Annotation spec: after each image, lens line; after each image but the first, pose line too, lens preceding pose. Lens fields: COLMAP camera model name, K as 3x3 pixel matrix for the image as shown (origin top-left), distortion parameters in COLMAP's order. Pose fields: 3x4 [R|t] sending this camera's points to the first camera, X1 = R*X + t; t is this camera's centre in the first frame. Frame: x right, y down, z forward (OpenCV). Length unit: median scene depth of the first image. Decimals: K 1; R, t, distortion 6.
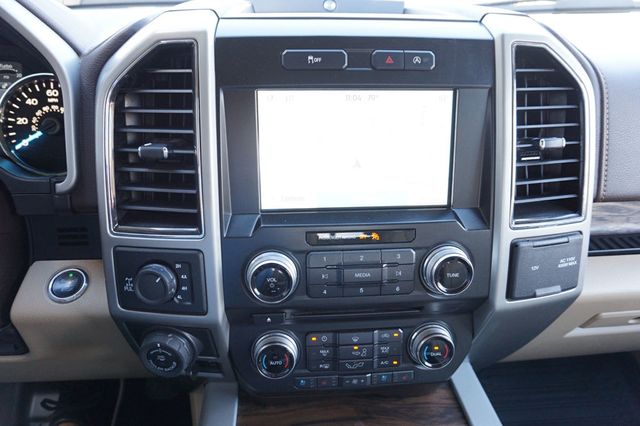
lens RADIAL K [[436.4, 0, 320.0], [0, 436.4, 213.0], [0, 0, 1]] dist [-0.025293, 0.003017]
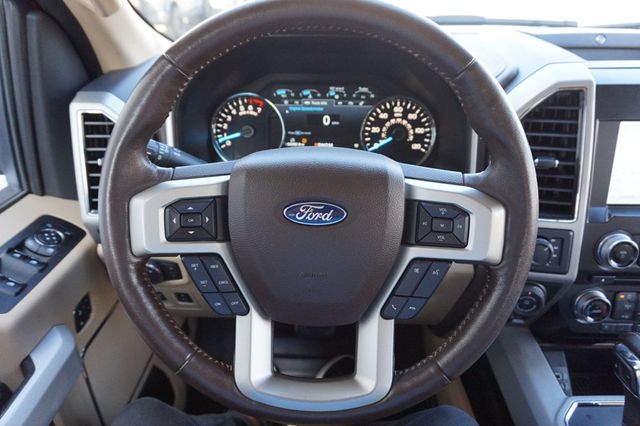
lens RADIAL K [[432.5, 0, 320.0], [0, 432.5, 213.0], [0, 0, 1]] dist [-0.000793, -0.000860]
pose [[0.993570, 0.040604, -0.105685, -0.929698], [-0.035498, 0.998131, 0.049751, -0.014968], [0.107507, -0.045679, 0.993154, -0.521294]]
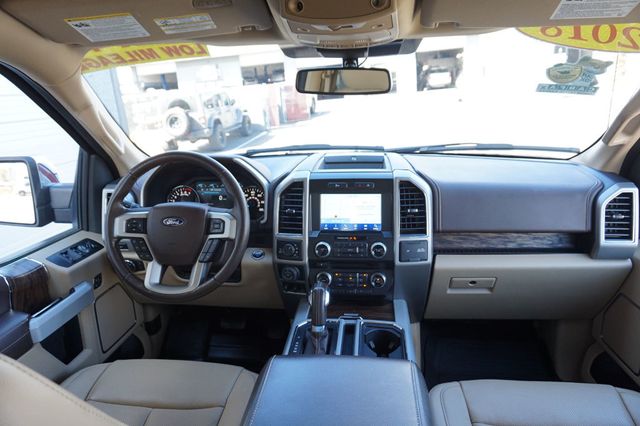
lens RADIAL K [[436.4, 0, 320.0], [0, 436.4, 213.0], [0, 0, 1]] dist [-0.025293, 0.003017]
pose [[0.979902, 0.011857, -0.199127, 0.514396], [-0.047685, 0.983215, -0.176111, 0.449684], [0.193696, 0.182067, 0.964019, -2.193610]]
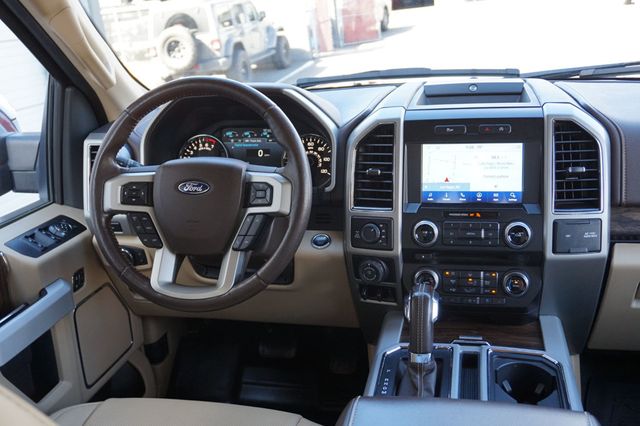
lens RADIAL K [[673.1, 0, 320.0], [0, 673.1, 213.0], [0, 0, 1]] dist [-0.000091, -0.015308]
pose [[0.952125, 0.022736, -0.304863, 0.374852], [-0.066049, 0.988977, -0.132523, 0.499036], [0.298490, 0.146315, 0.943131, -2.117519]]
